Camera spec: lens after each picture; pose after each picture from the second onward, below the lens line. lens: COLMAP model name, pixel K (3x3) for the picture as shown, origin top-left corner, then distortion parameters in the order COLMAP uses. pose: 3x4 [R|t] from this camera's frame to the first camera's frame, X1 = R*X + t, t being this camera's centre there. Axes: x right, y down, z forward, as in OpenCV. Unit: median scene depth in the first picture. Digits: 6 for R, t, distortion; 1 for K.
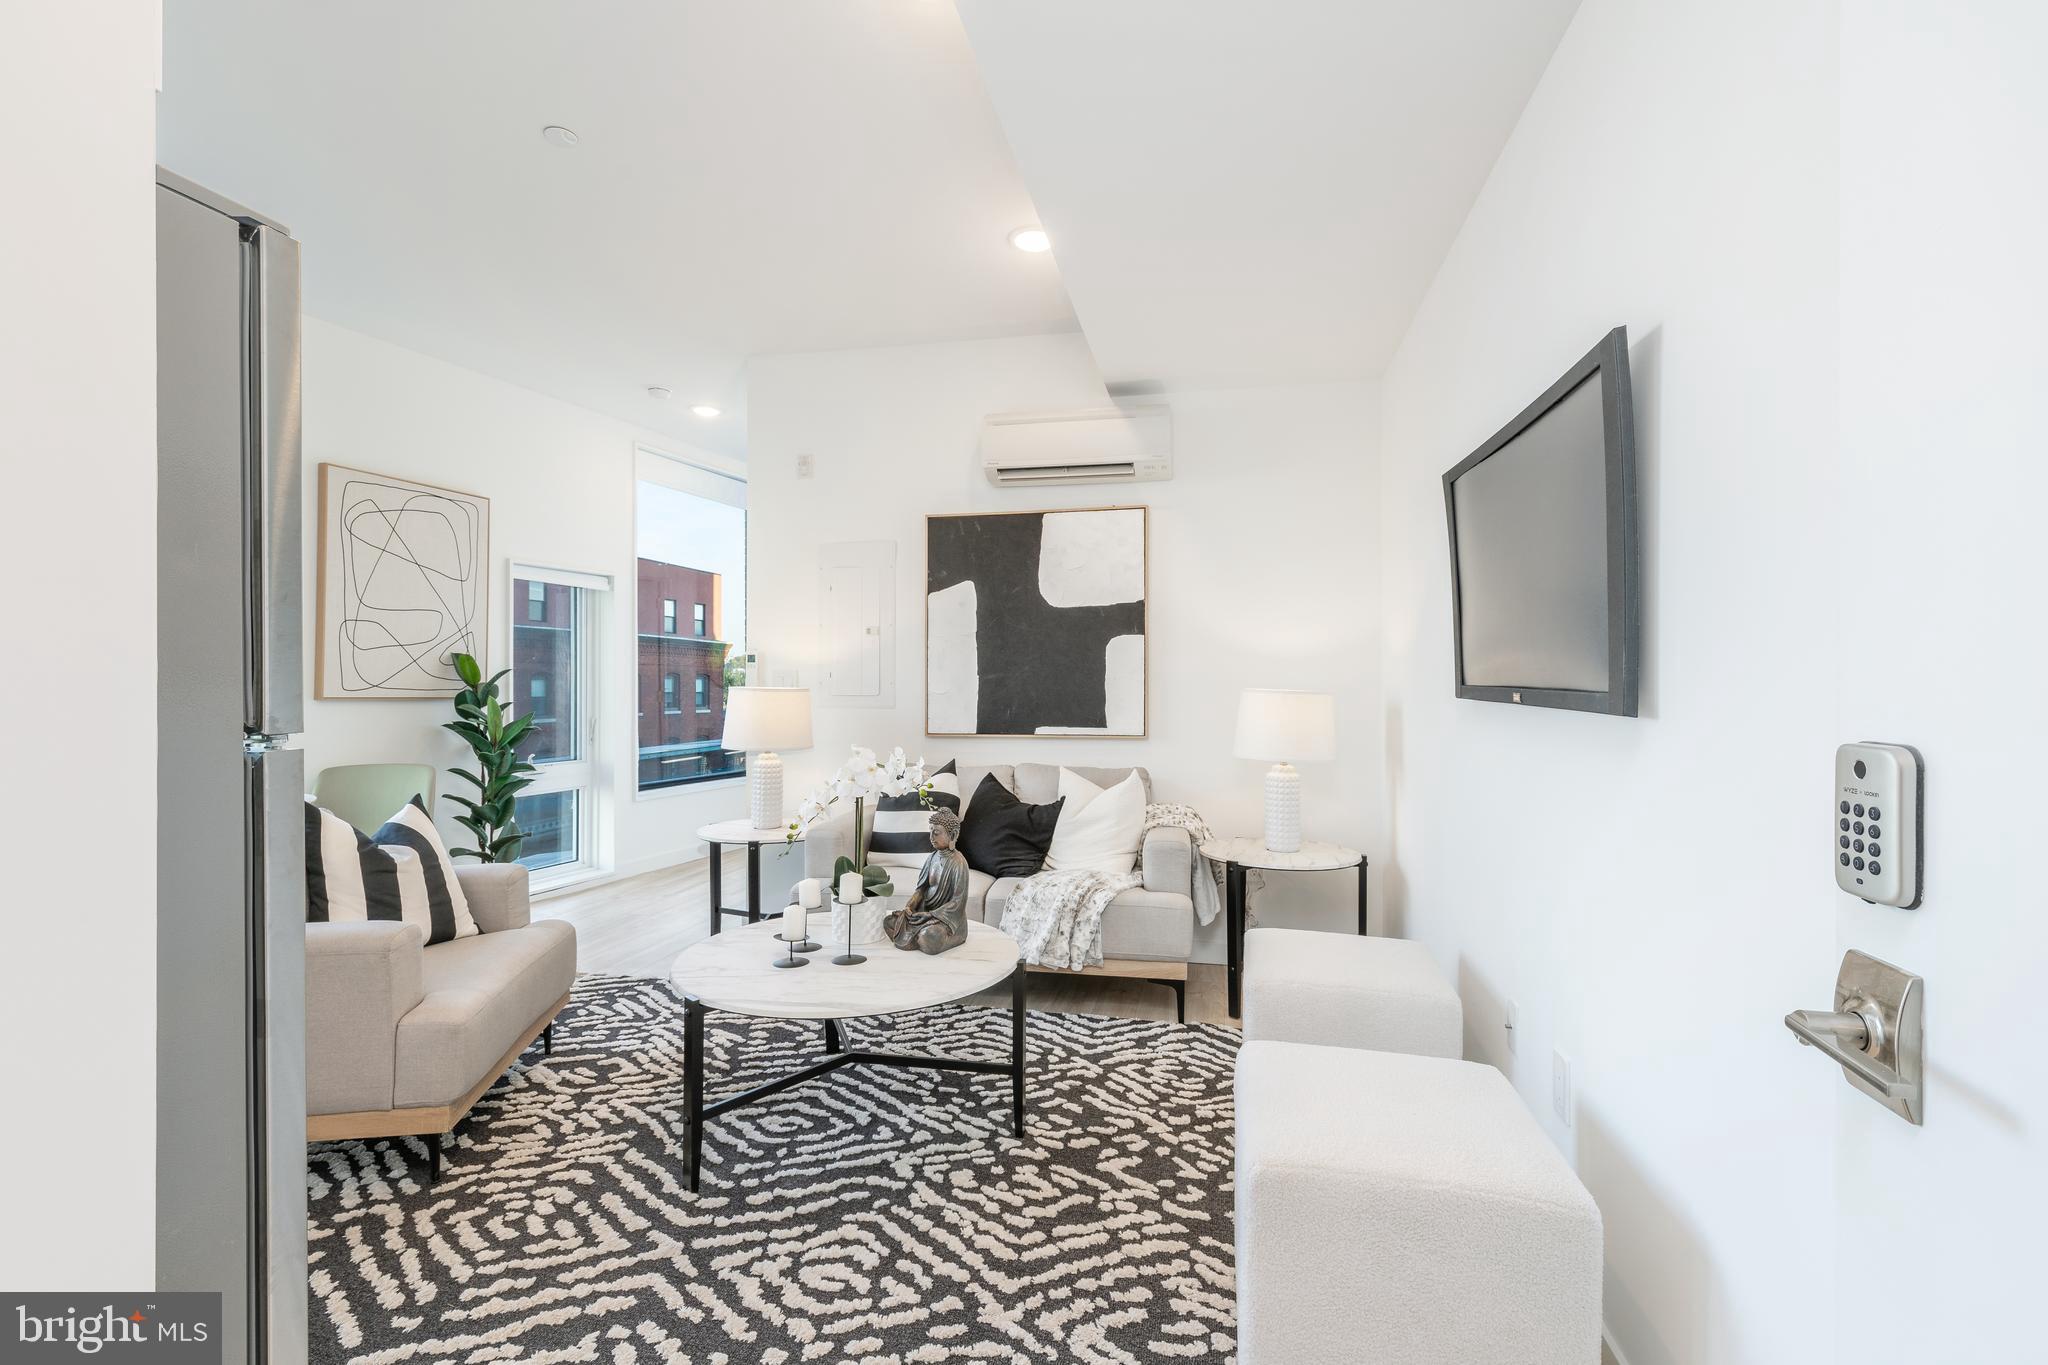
lens RADIAL K [[924.3, 0, 1027.5], [0, 924.3, 665.6], [0, 0, 1]] dist [0.007572, -0.002028]
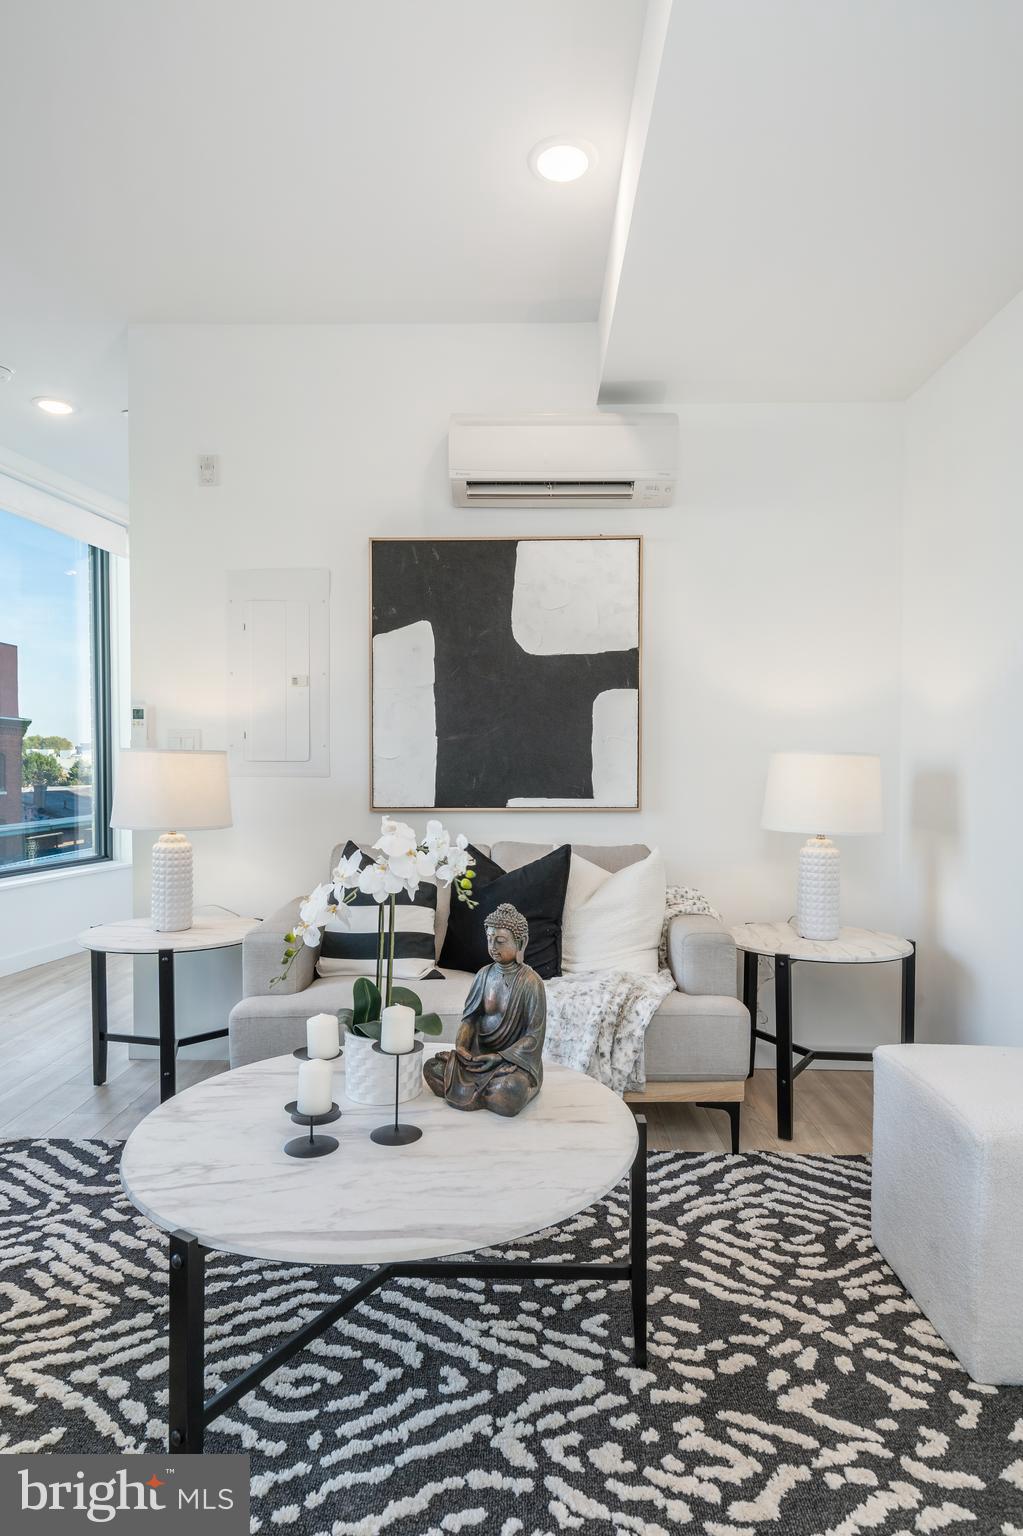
lens RADIAL K [[889.5, 0, 507.7], [0, 889.5, 778.1], [0, 0, 1]] dist [0.005326, 0.002394]
pose [[0.982281, -0.002878, 0.187394, -0.199332], [-0.003655, 0.999398, 0.034507, 0.028658], [-0.187380, -0.034580, 0.981679, 0.298338]]
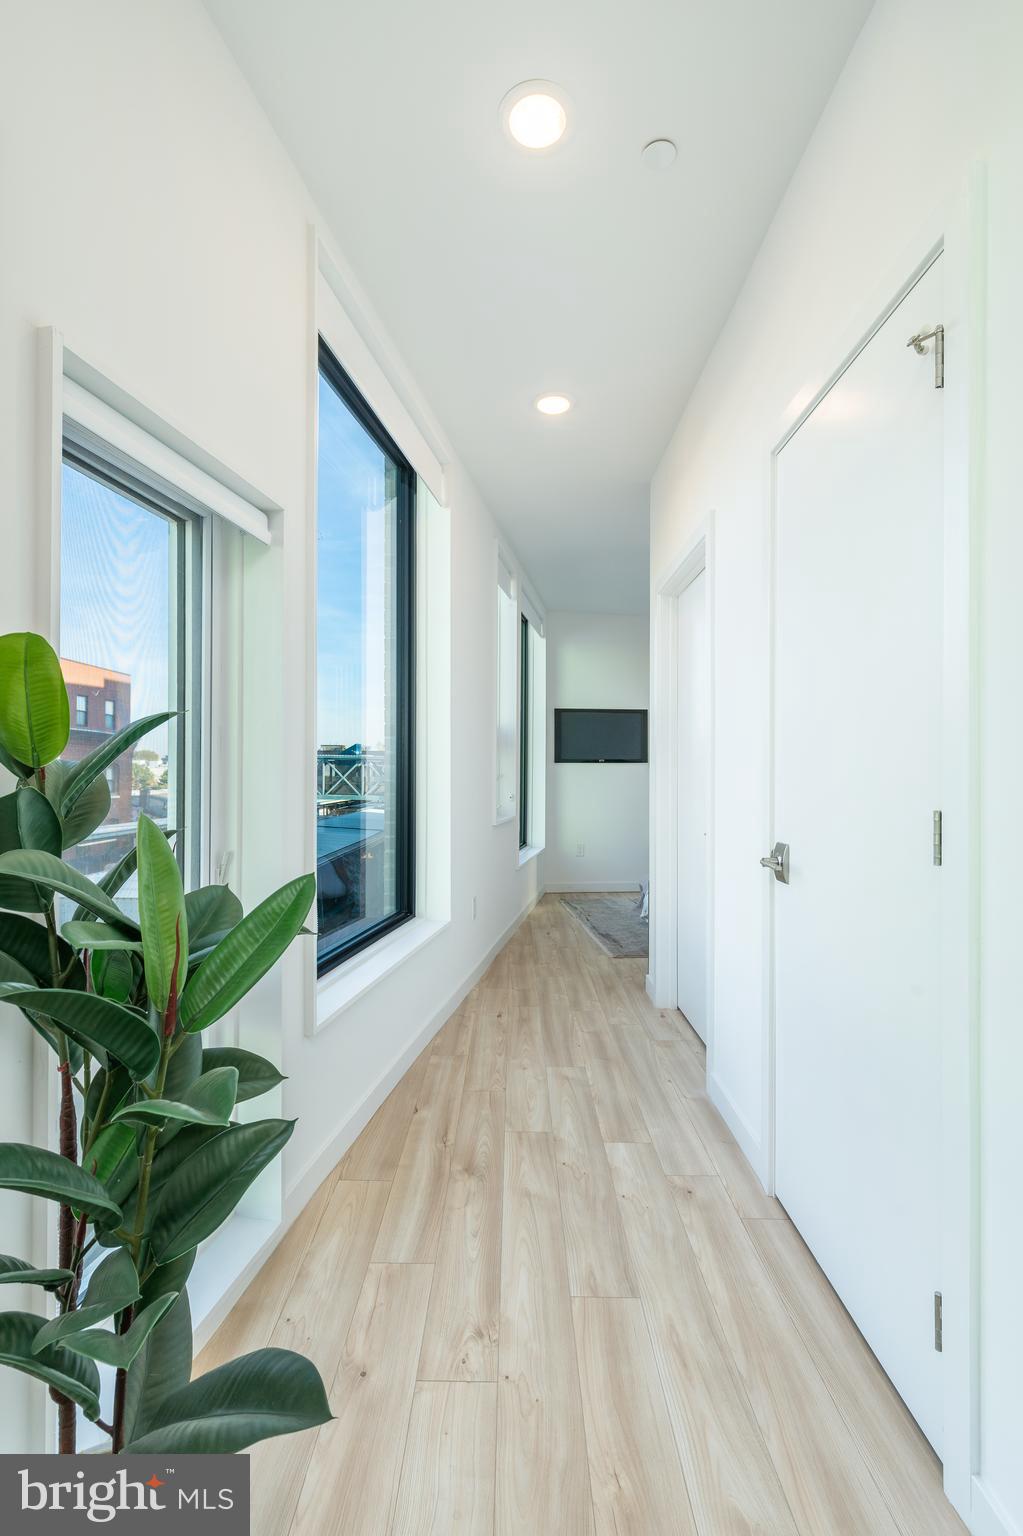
lens RADIAL K [[693.2, 0, 503.9], [0, 693.2, 762.7], [0, 0, 1]] dist [0.007572, -0.002028]
pose [[0.980445, 0.005867, 0.196706, -0.774184], [-0.006758, 0.999970, 0.003855, 0.028676], [-0.196677, -0.005109, 0.980455, 1.268881]]
